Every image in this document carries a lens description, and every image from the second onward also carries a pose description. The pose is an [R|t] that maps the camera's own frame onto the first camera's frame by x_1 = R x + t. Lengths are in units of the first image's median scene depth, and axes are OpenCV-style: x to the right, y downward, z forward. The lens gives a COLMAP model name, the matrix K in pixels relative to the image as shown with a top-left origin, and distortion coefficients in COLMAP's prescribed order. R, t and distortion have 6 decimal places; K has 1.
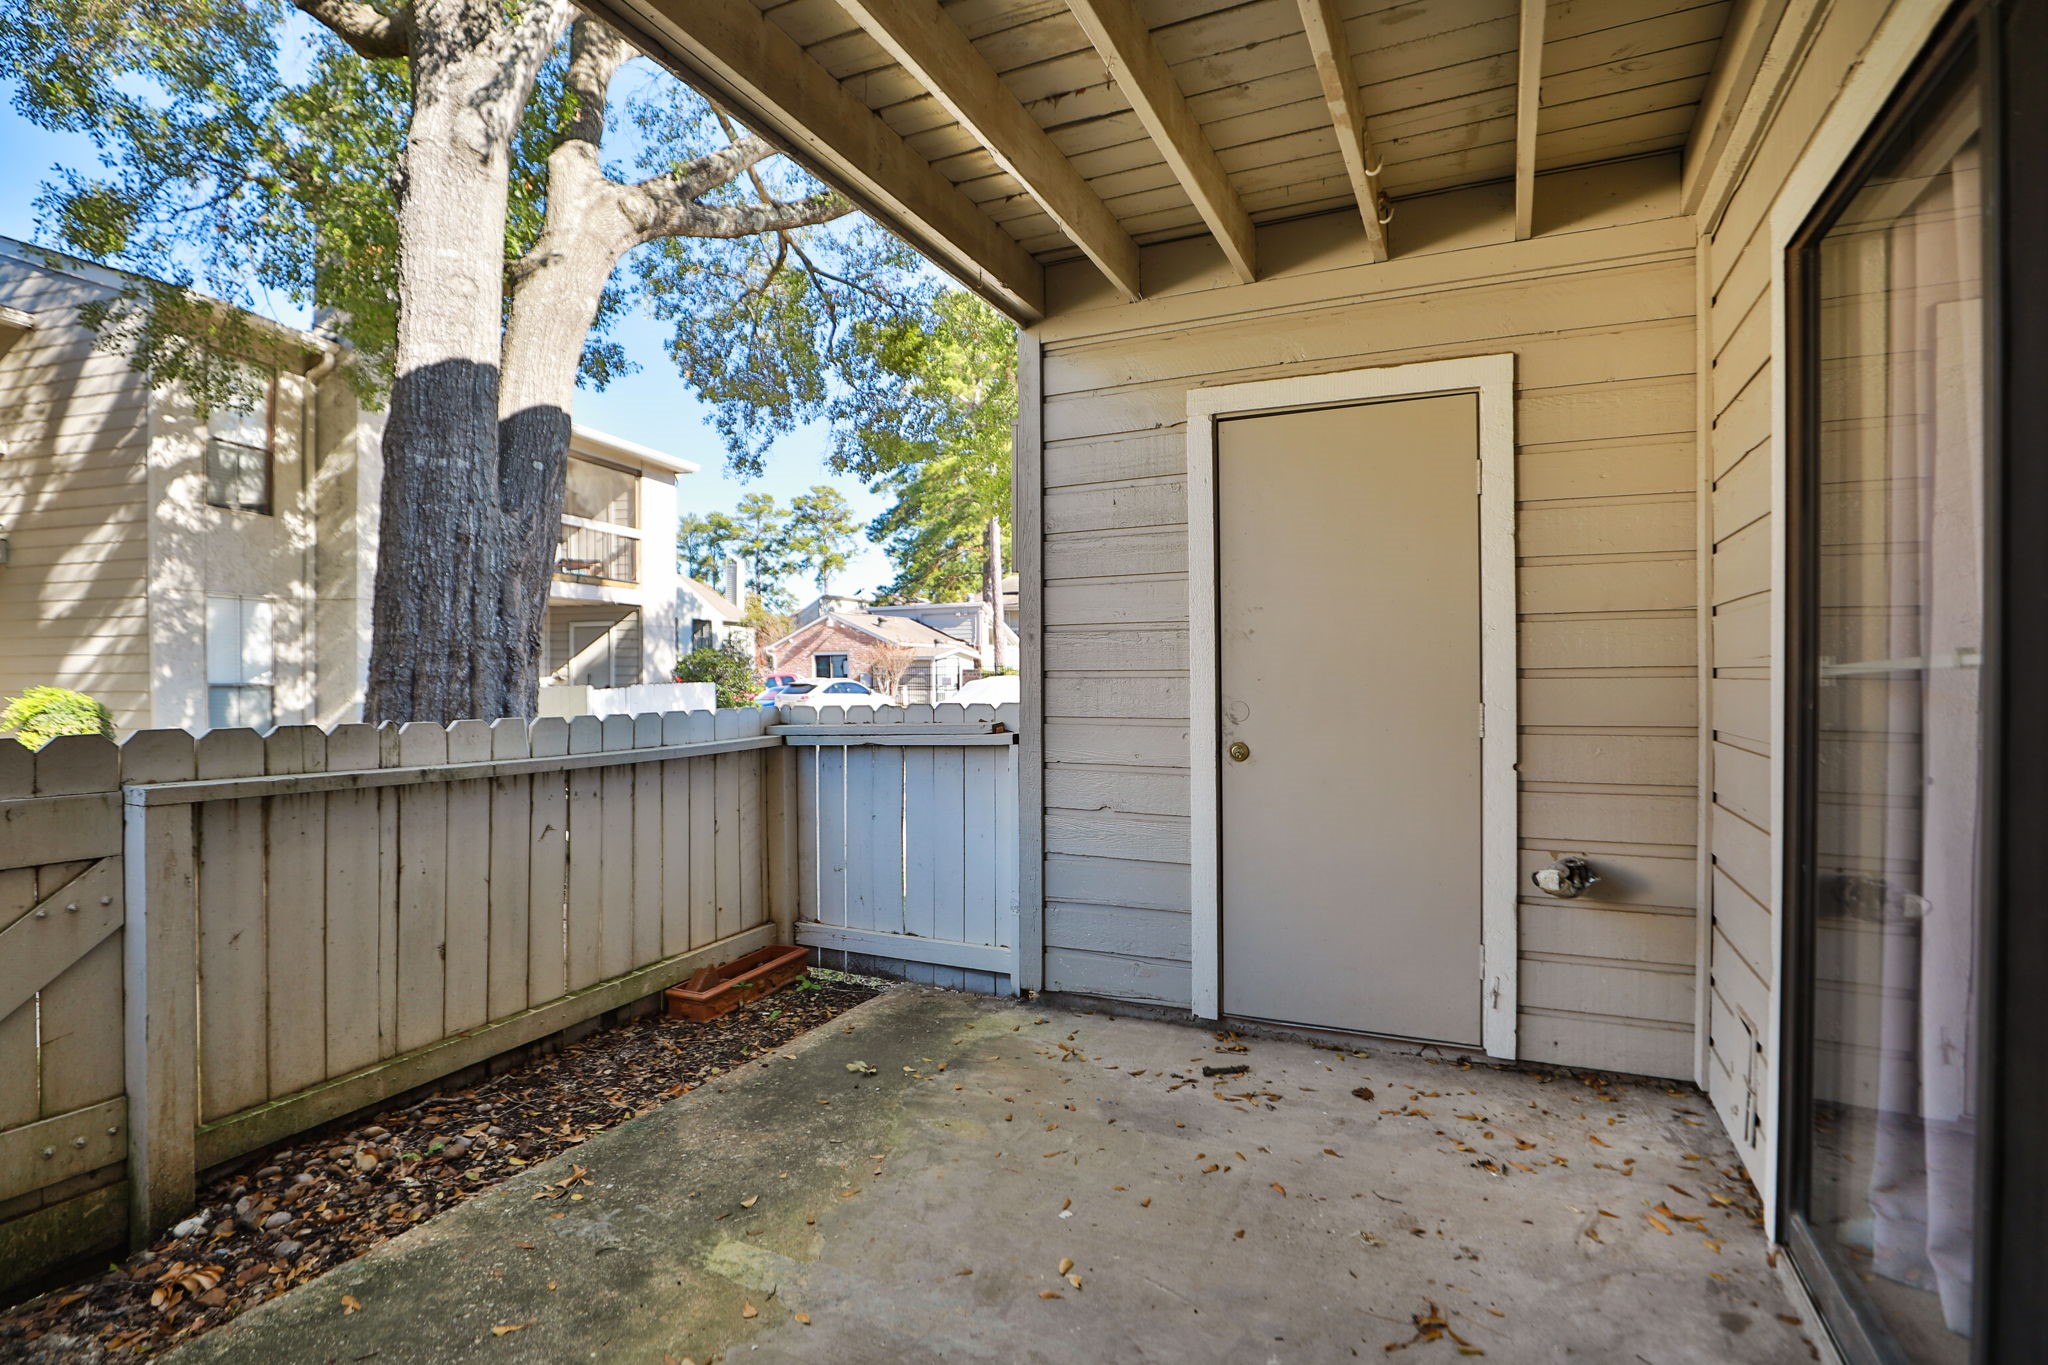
lens RADIAL K [[941.2, 0, 1020.2], [0, 941.2, 687.2], [0, 0, 1]] dist [-0.046984, 0.015629]
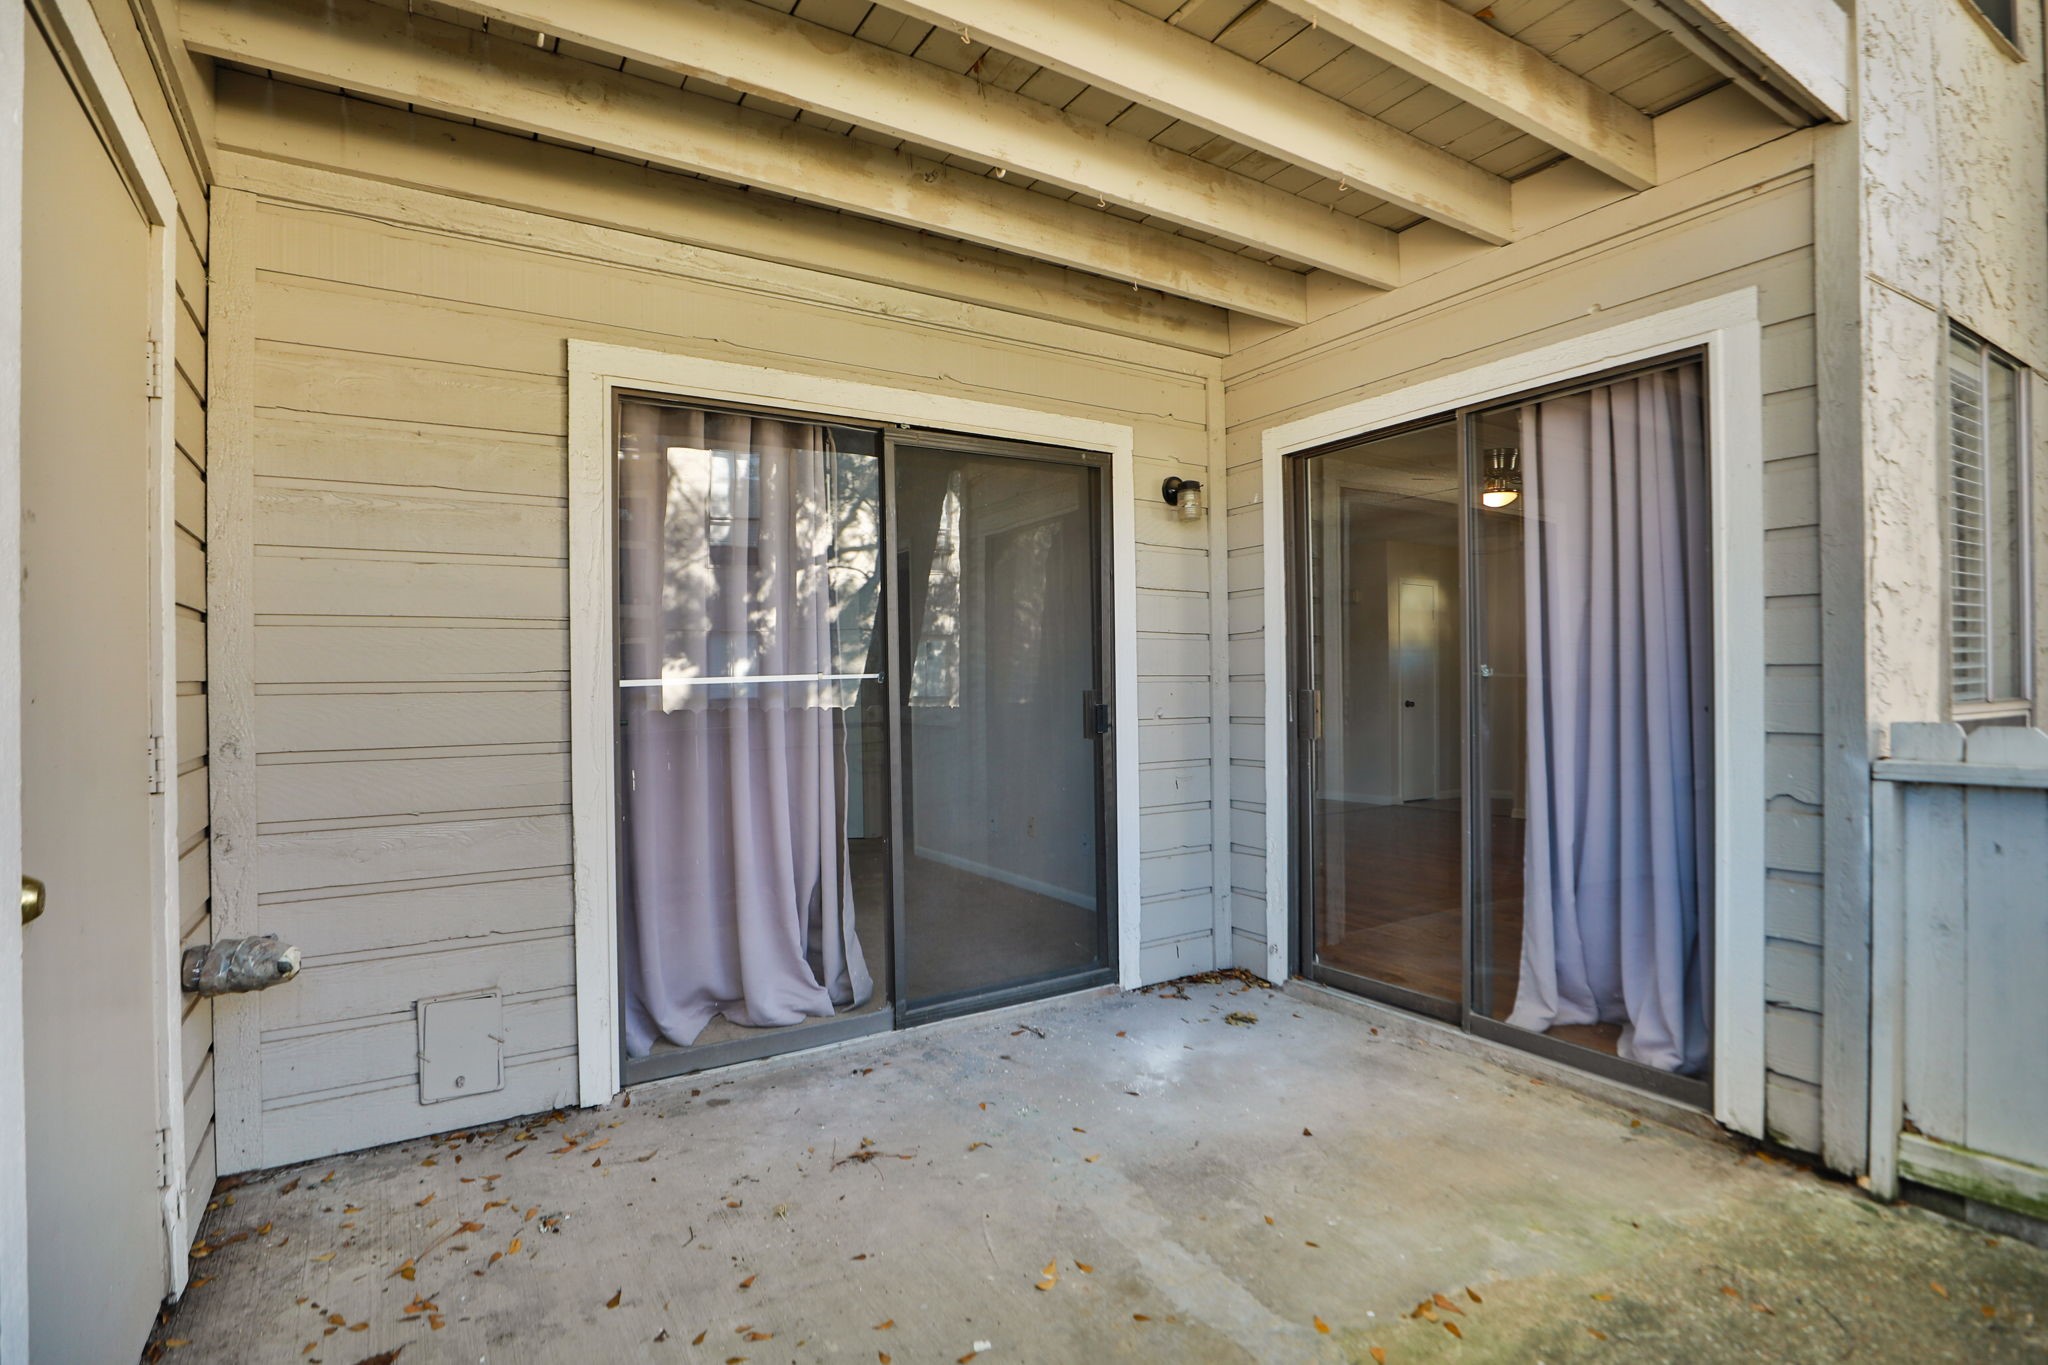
lens RADIAL K [[941.2, 0, 1020.2], [0, 941.2, 687.2], [0, 0, 1]] dist [-0.046984, 0.015629]
pose [[-0.839620, 0.012844, 0.543022, -0.425696], [0.016679, 0.999859, 0.002138, -0.009836], [-0.542918, 0.010852, -0.839716, 1.653032]]
